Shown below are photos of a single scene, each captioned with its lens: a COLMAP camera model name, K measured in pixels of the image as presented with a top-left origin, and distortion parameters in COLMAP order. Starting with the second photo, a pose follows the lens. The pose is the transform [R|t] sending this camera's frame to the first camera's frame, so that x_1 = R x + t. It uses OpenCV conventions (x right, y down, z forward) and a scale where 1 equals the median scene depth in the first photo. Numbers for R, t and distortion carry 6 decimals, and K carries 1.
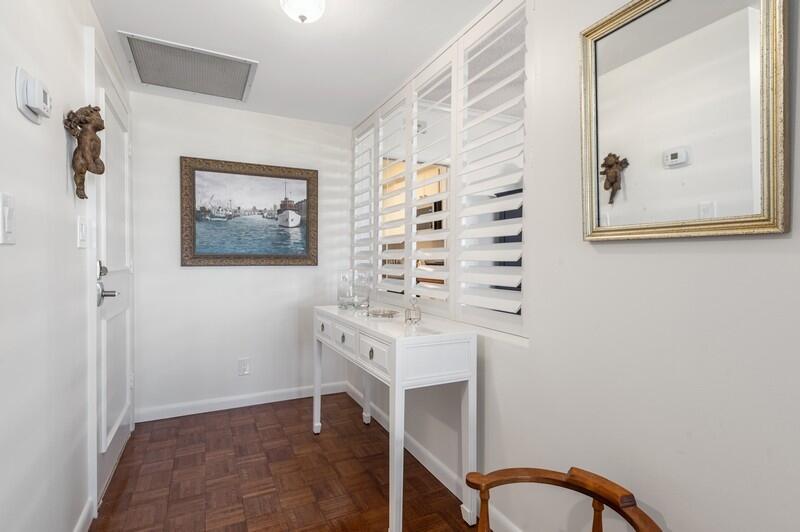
lens RADIAL K [[396.6, 0, 401.8], [0, 396.6, 263.9], [0, 0, 1]] dist [0.004519, 0.000107]
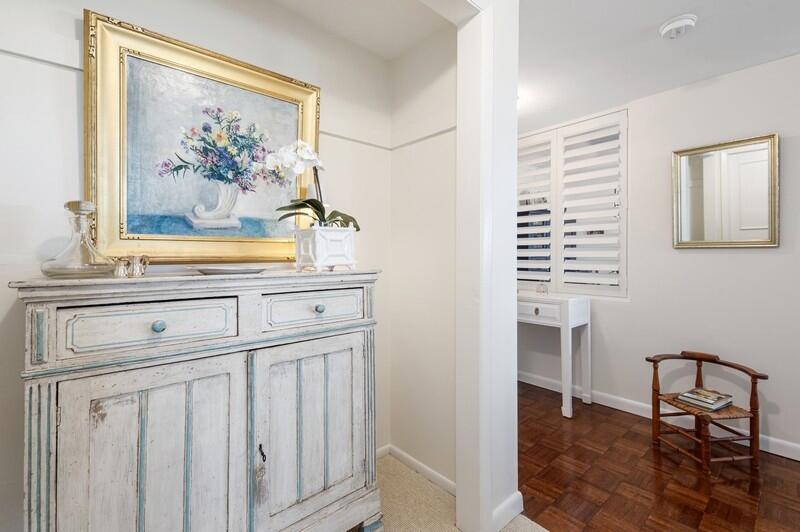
lens RADIAL K [[356.5, 0, 399.0], [0, 356.5, 259.4], [0, 0, 1]] dist [0.001866, 0.000122]
pose [[0.969193, -0.010160, 0.246092, -1.135700], [0.010014, 0.999948, 0.001846, -0.011228], [-0.246098, 0.000675, 0.969245, -0.387217]]
